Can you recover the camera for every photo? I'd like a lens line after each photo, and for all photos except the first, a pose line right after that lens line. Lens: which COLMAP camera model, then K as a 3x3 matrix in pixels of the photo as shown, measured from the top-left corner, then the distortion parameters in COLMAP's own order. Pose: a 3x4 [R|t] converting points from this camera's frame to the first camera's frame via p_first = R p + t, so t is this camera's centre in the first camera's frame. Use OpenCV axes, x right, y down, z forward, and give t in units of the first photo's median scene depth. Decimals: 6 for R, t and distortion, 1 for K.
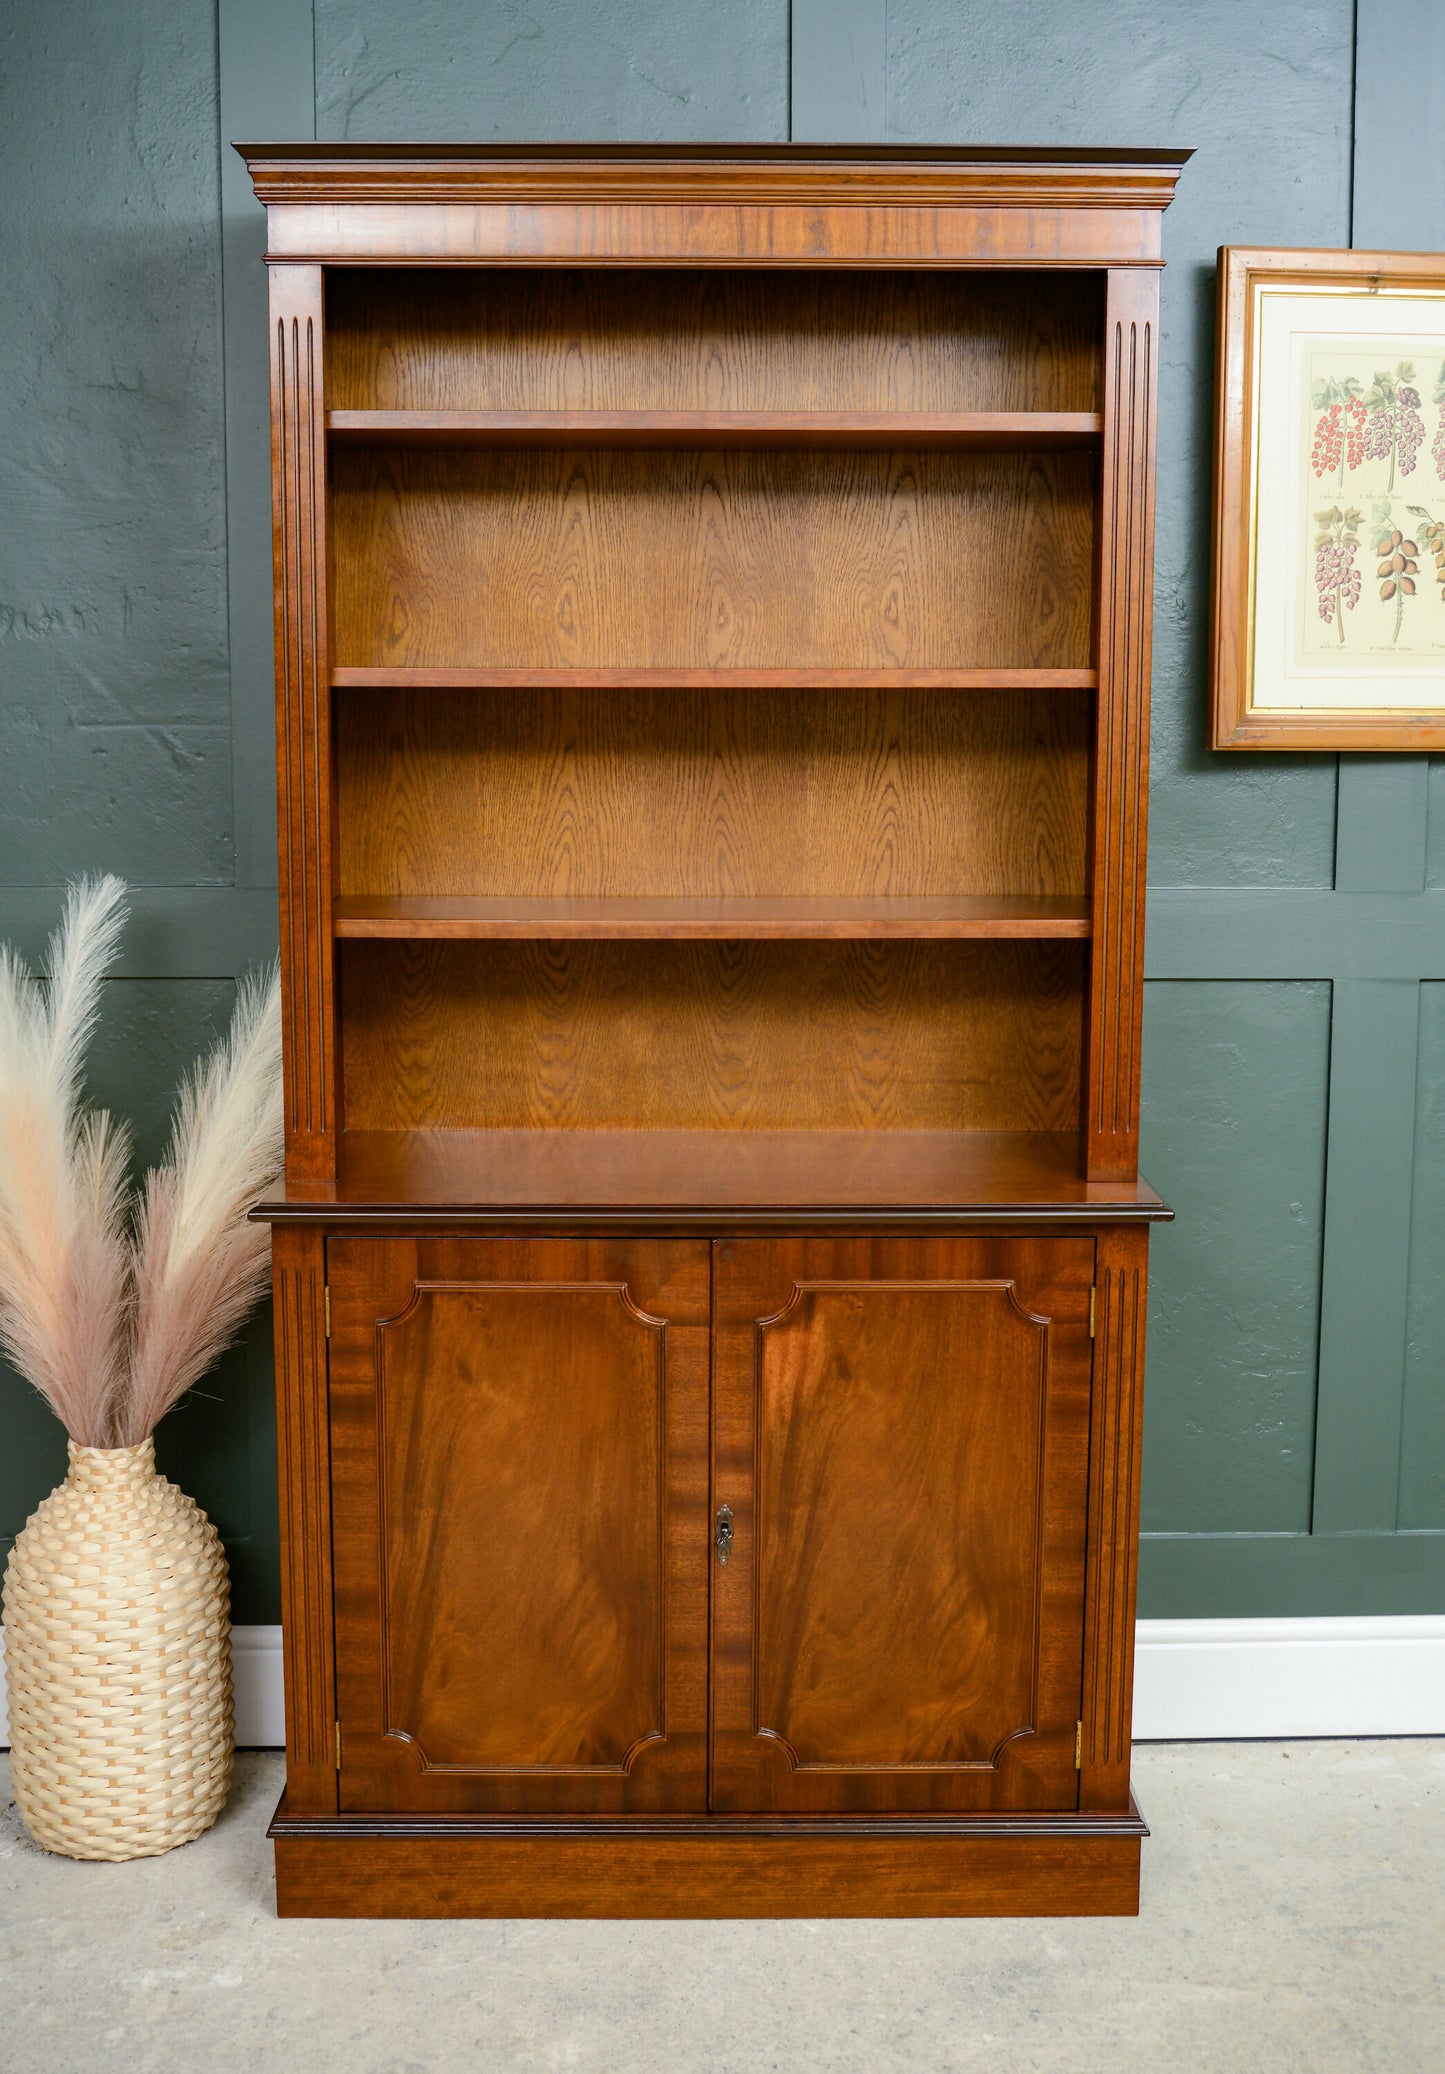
lens RADIAL K [[2349.5, 0, 743.4], [0, 2349.5, 989.9], [0, 0, 1]] dist [-0.073537, 0.062051]
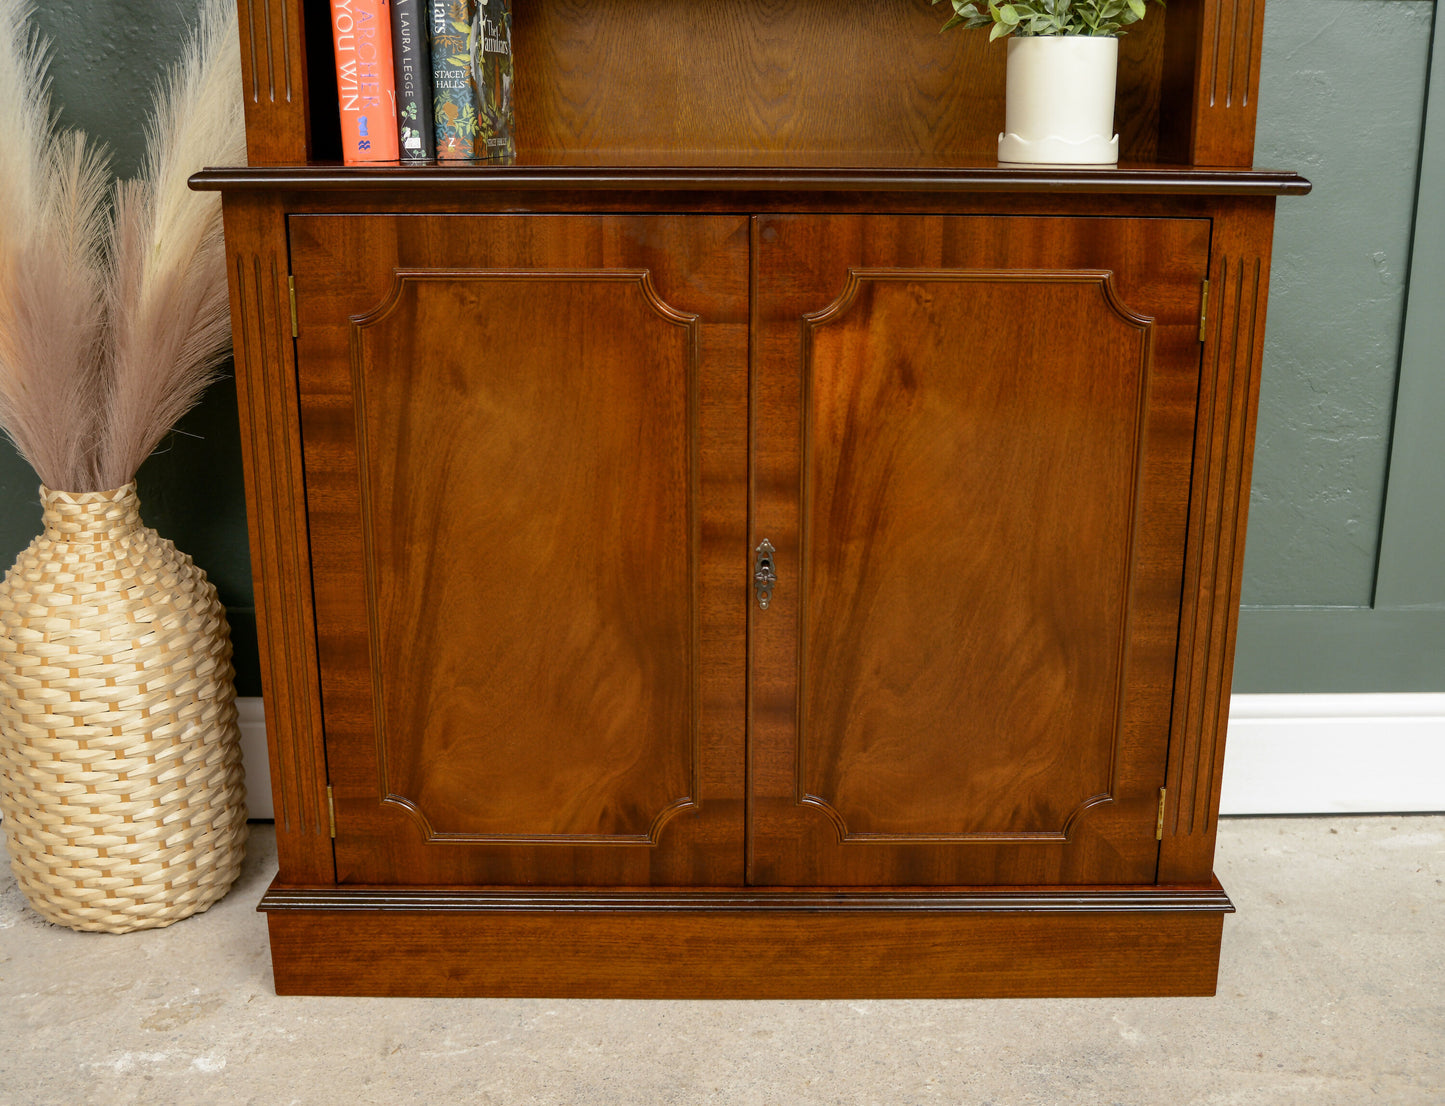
lens RADIAL K [[1646.3, 0, 765.7], [0, 1646.3, 588.9], [0, 0, 1]] dist [-0.103220, 0.064688]
pose [[0.999993, 0.002873, -0.002283, -0.006427], [-0.002471, 0.987133, 0.159884, 0.139767], [0.002713, -0.159877, 0.987133, 0.397049]]
